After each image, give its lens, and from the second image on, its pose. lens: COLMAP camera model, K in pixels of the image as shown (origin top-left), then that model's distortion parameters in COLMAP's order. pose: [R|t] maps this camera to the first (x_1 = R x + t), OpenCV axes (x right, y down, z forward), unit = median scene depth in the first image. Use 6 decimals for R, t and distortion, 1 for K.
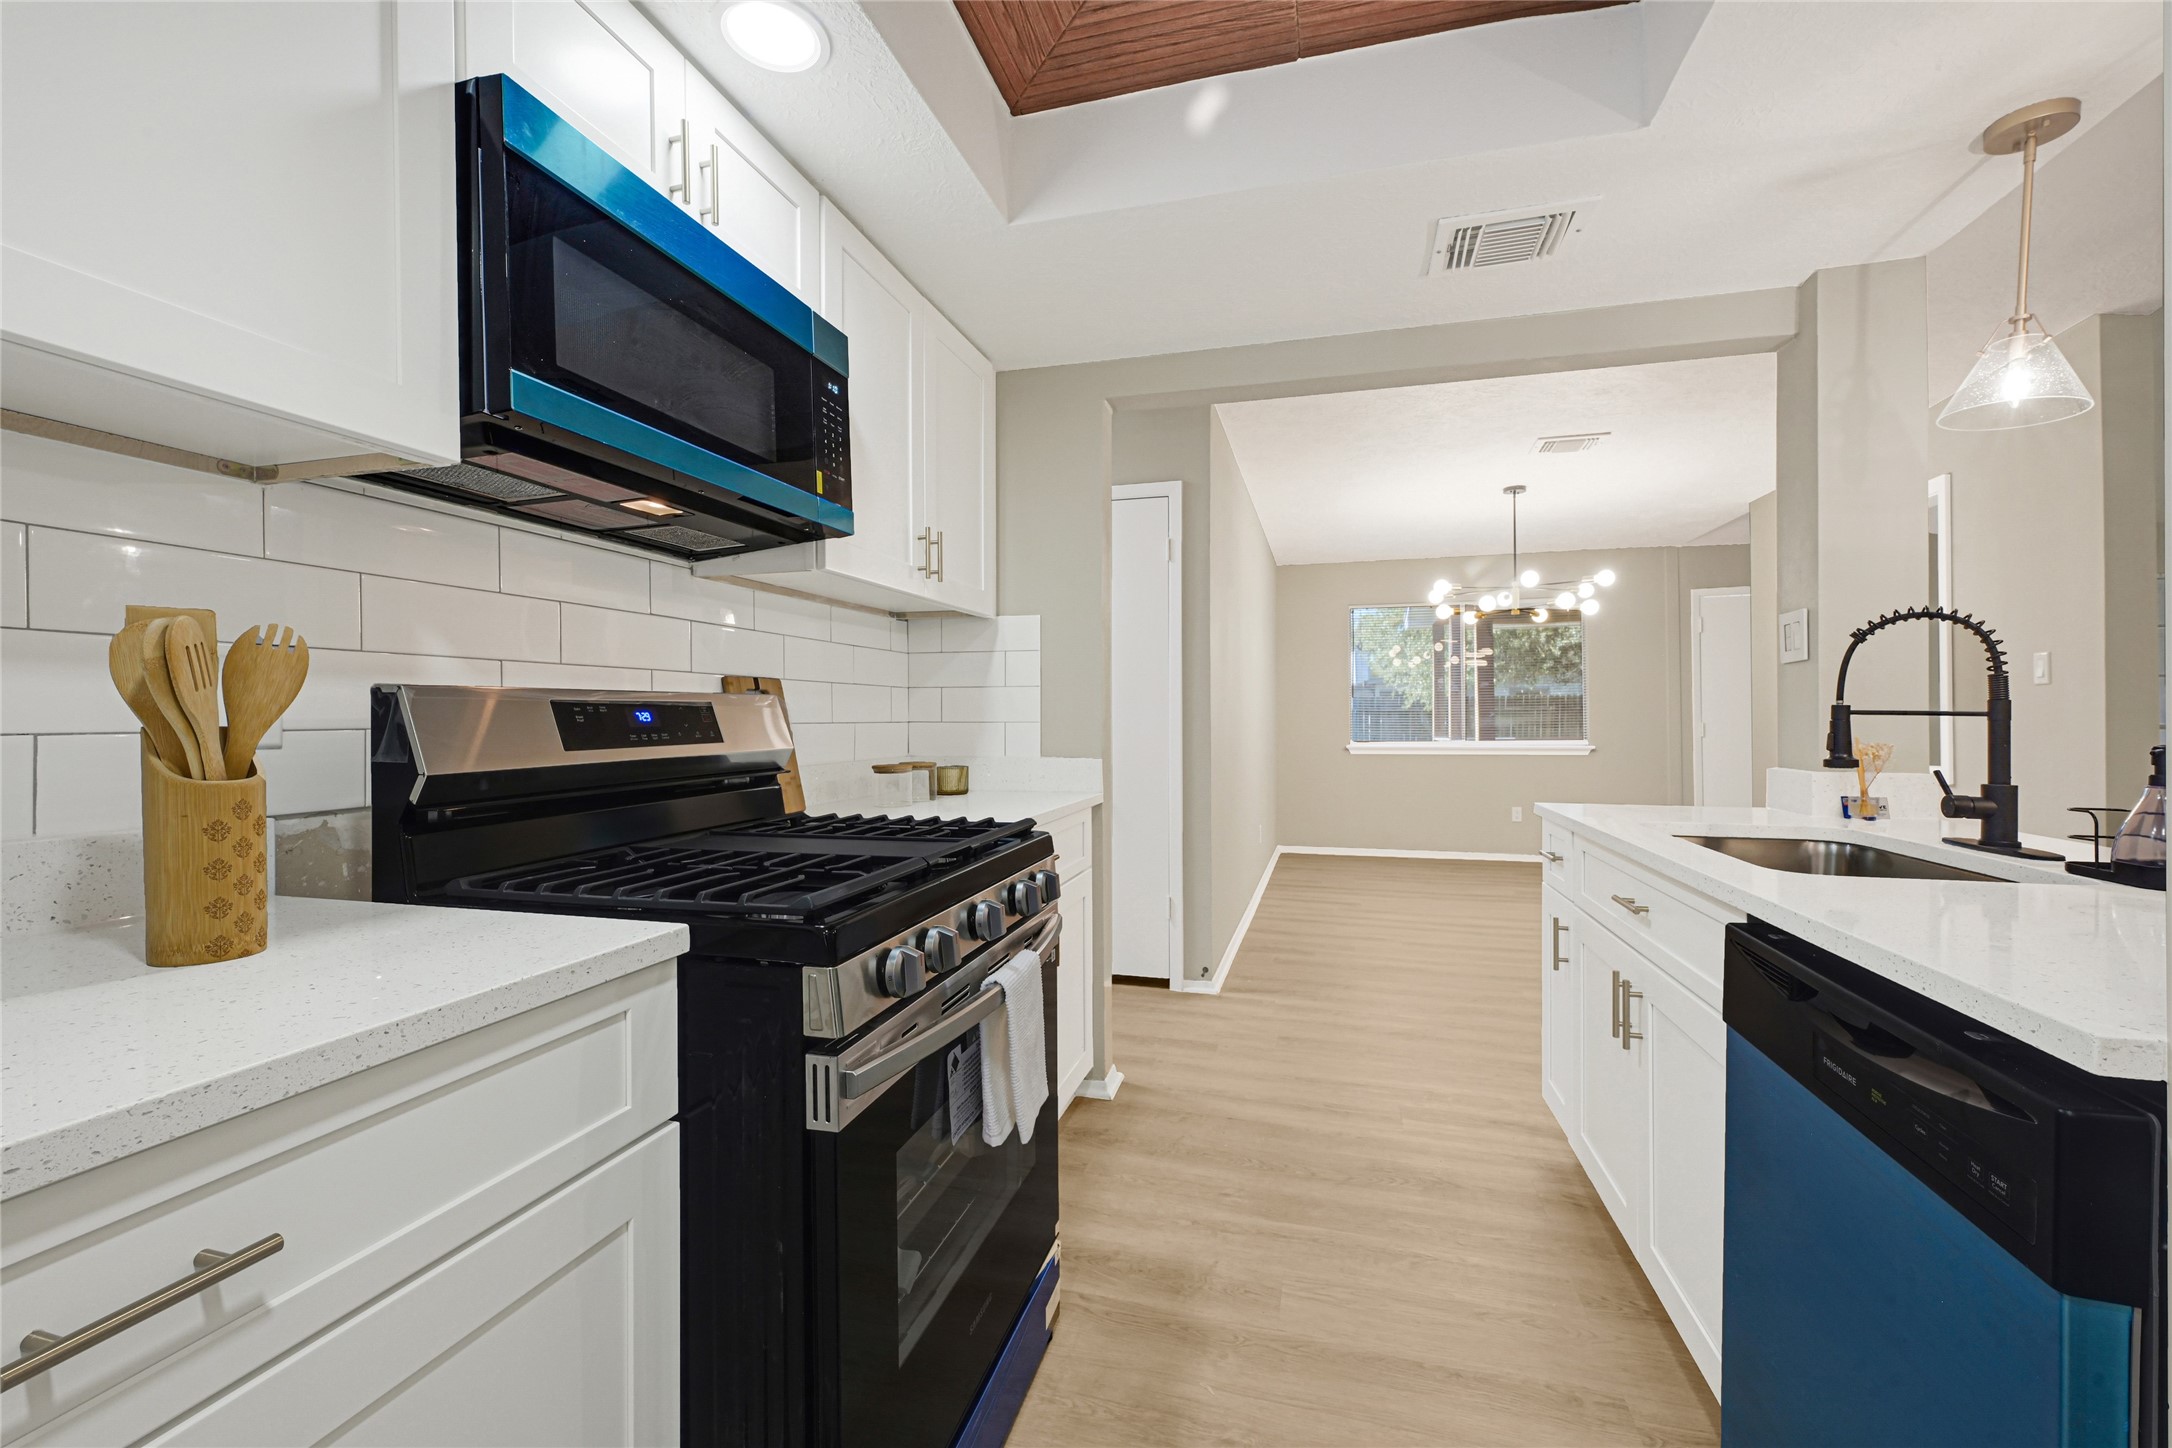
lens RADIAL K [[908.0, 0, 1086.0], [0, 908.0, 724.0], [0, 0, 1]] dist [0.001600, 0.000009]
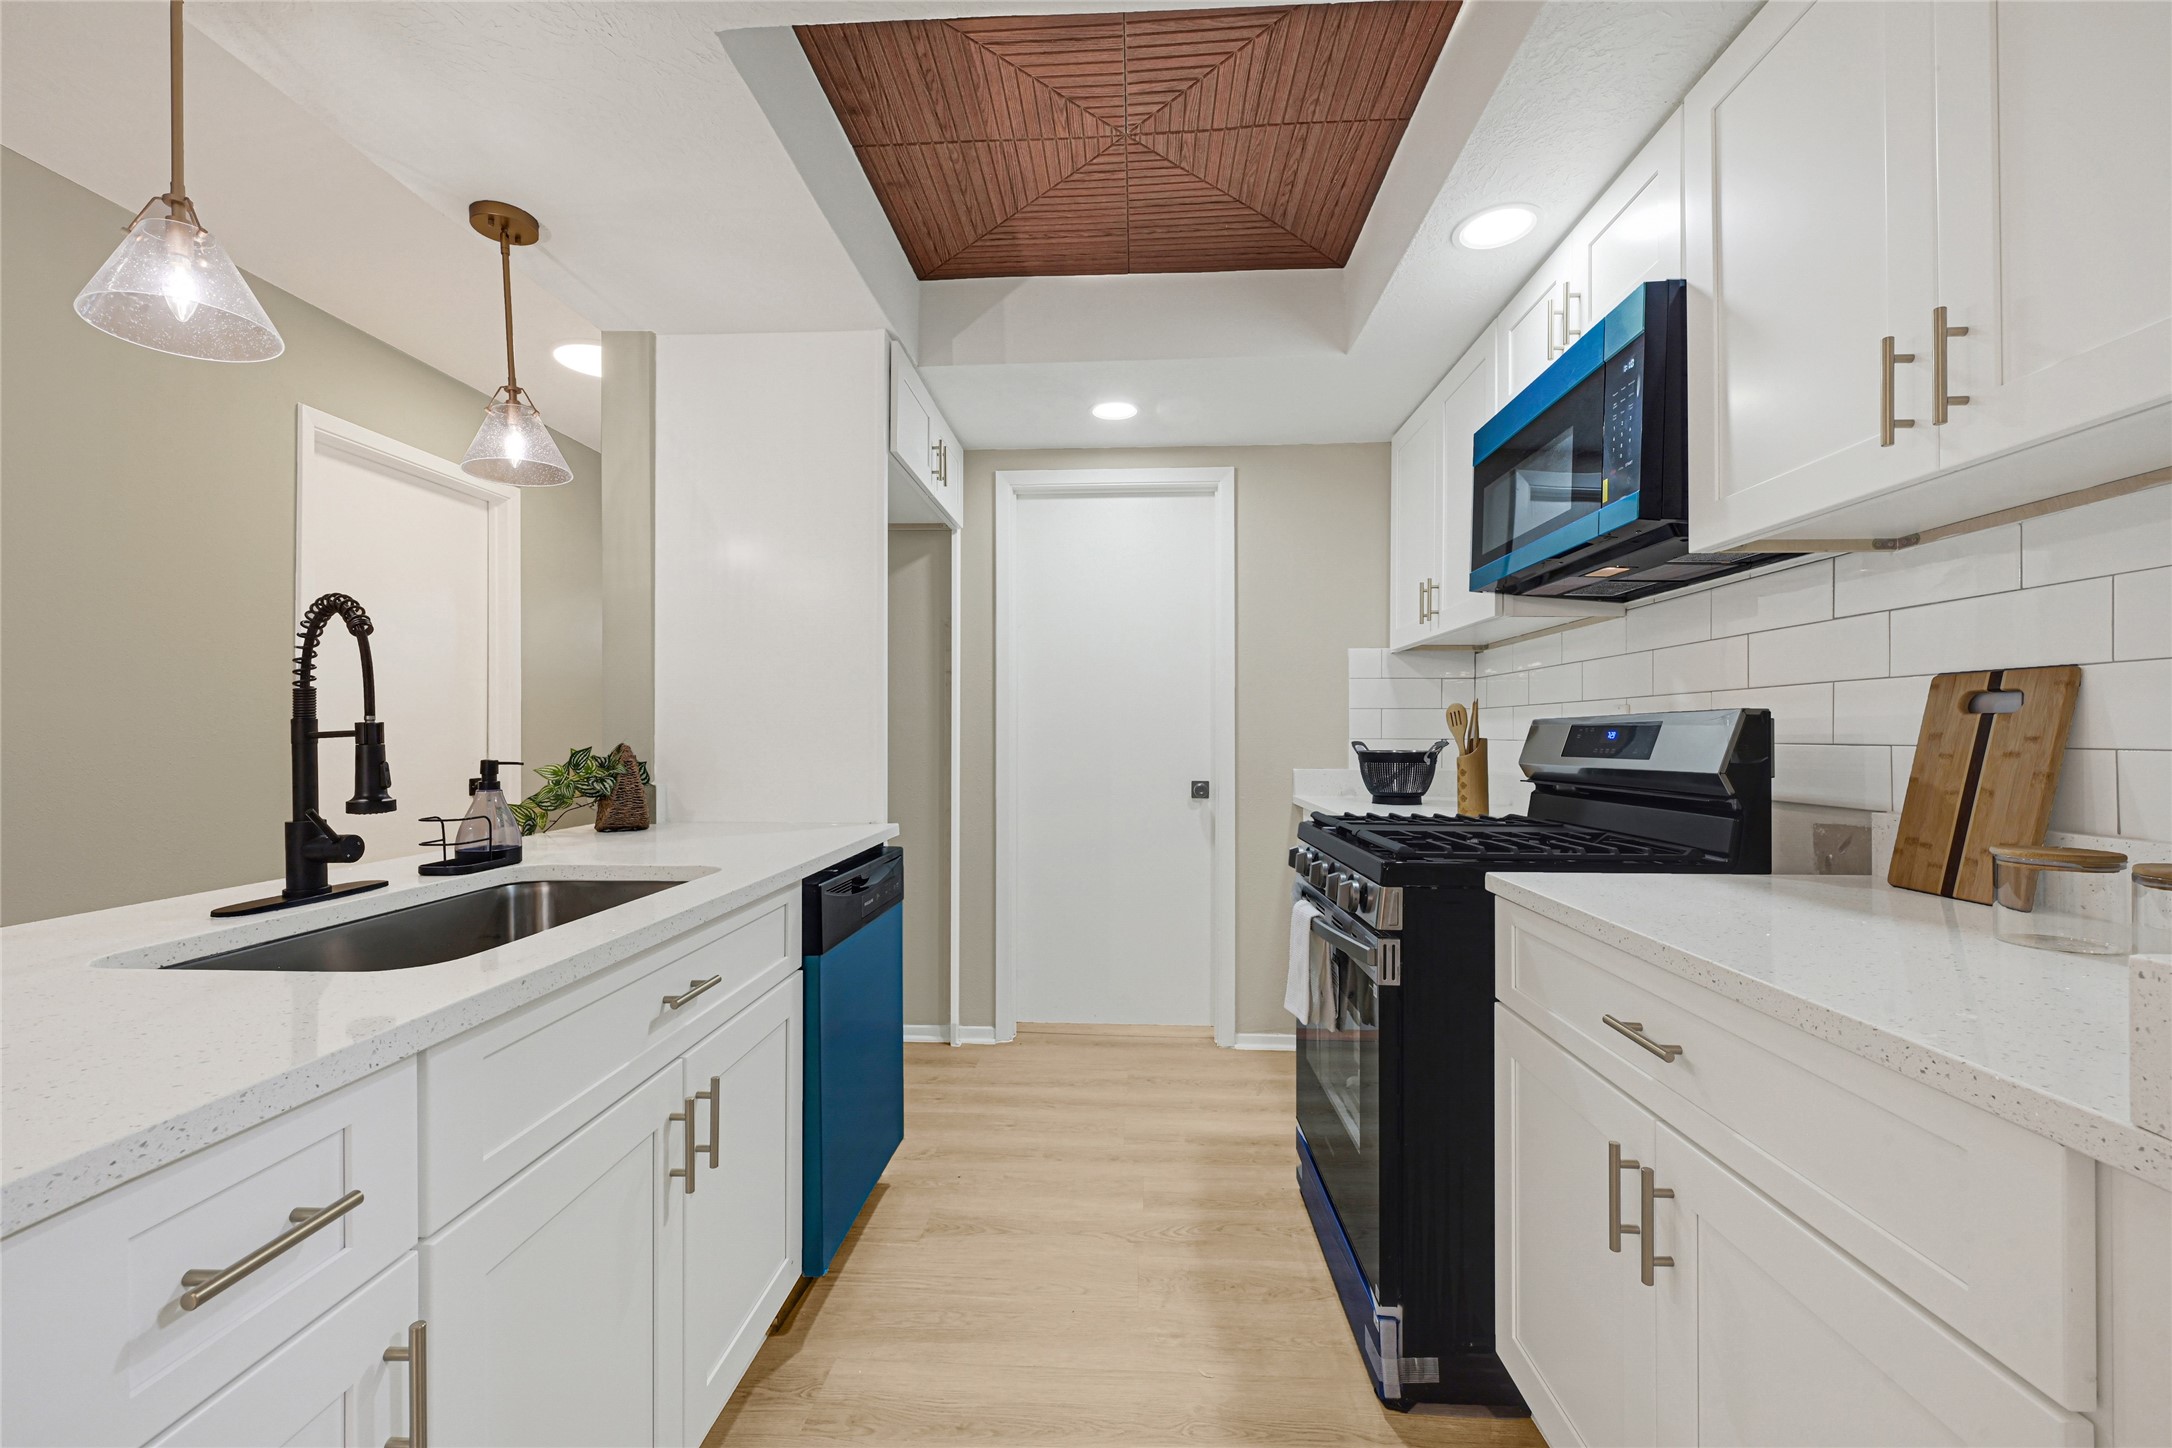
lens RADIAL K [[873.9, 0, 1073.5], [0, 873.9, 724.9], [0, 0, 1]] dist [0.001360, 0.000122]
pose [[-0.980172, -0.002075, -0.198136, 0.489764], [-0.001677, 0.999996, -0.002180, -0.018300], [0.198139, -0.001804, -0.980172, 1.984352]]
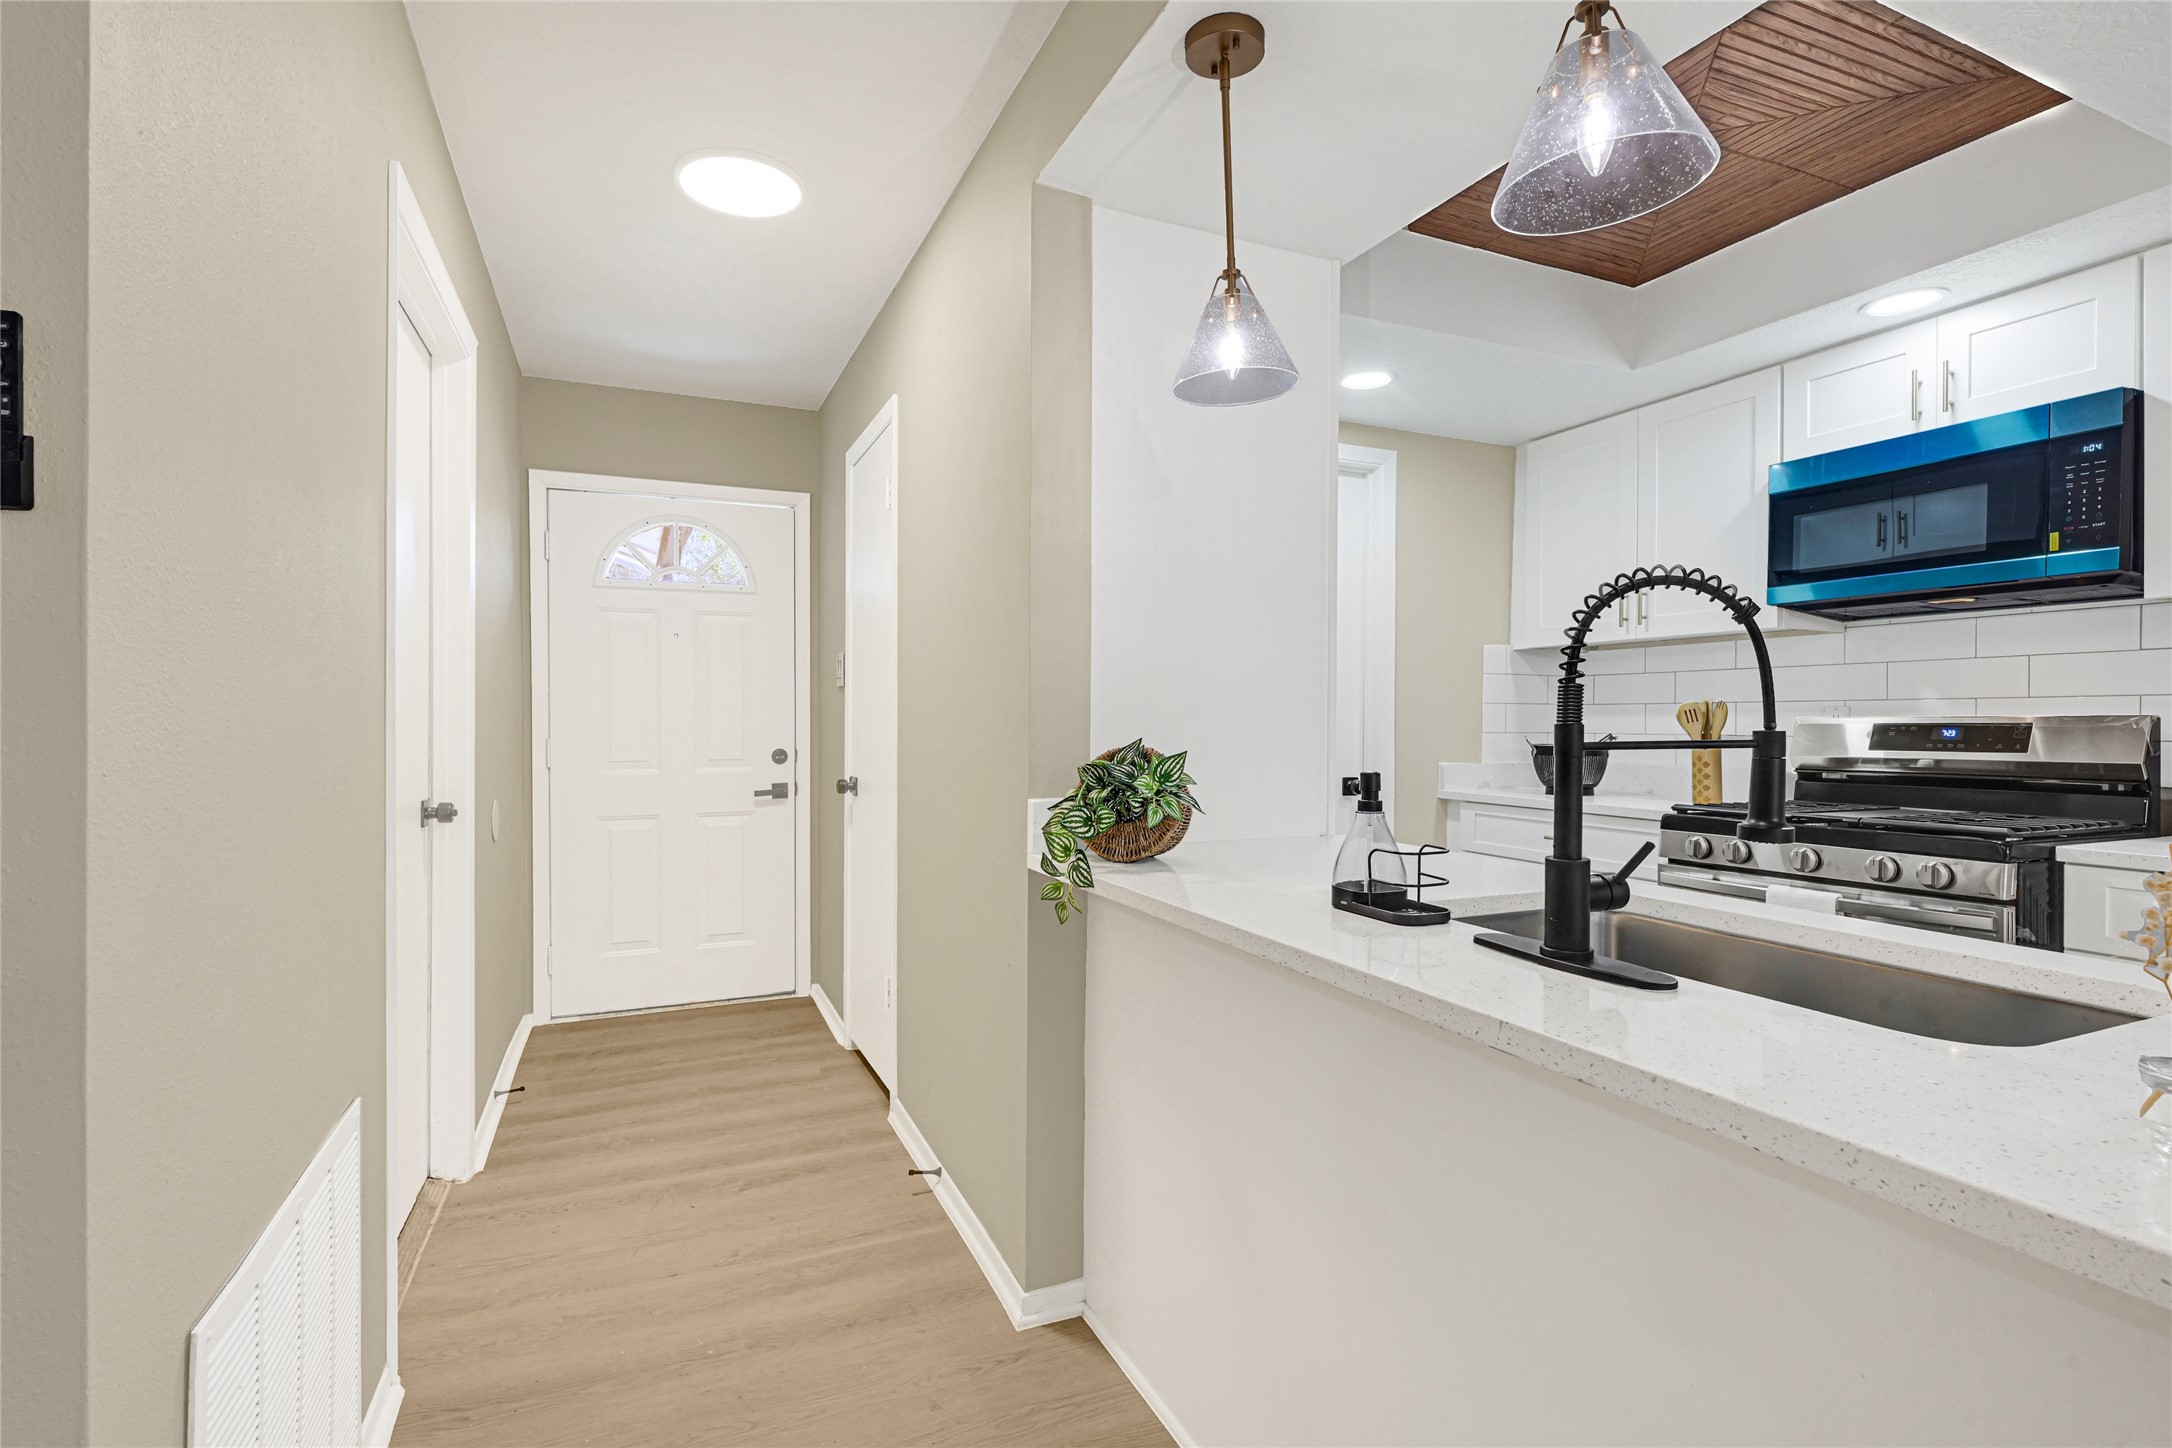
lens RADIAL K [[1025.2, 0, 1086.5], [0, 1025.2, 717.6], [0, 0, 1]] dist [0.010904, 0.000172]
pose [[-0.778553, -0.003443, -0.627570, 1.747140], [-0.007625, 0.999963, 0.003974, -0.029345], [0.627533, 0.007879, -0.778550, 1.400907]]
